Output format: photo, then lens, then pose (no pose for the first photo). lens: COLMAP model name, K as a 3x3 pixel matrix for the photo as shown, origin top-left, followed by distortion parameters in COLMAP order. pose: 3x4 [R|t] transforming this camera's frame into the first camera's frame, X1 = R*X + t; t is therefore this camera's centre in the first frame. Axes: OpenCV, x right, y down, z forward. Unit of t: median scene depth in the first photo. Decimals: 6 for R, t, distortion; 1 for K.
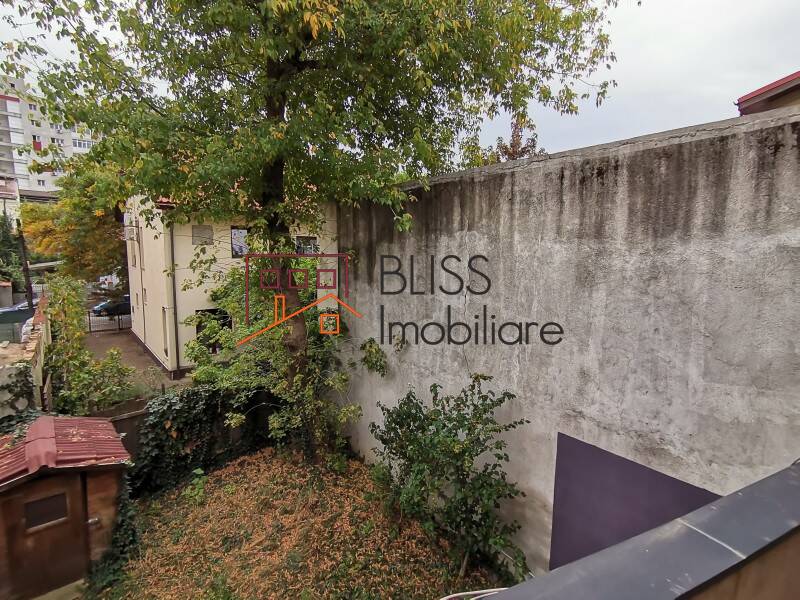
lens RADIAL K [[396.0, 0, 403.8], [0, 396.0, 291.7], [0, 0, 1]] dist [0.034343, -0.033977]
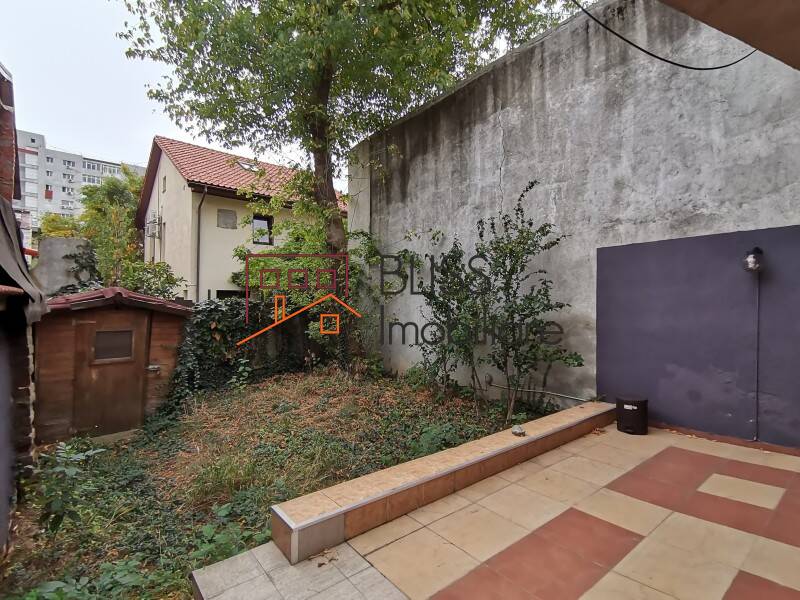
lens RADIAL K [[396.0, 0, 403.8], [0, 396.0, 291.7], [0, 0, 1]] dist [0.034343, -0.033977]
pose [[0.999946, -0.008581, 0.005854, -0.147499], [0.009237, 0.992343, -0.123167, 0.575378], [-0.004752, 0.123214, 0.992369, -0.072387]]
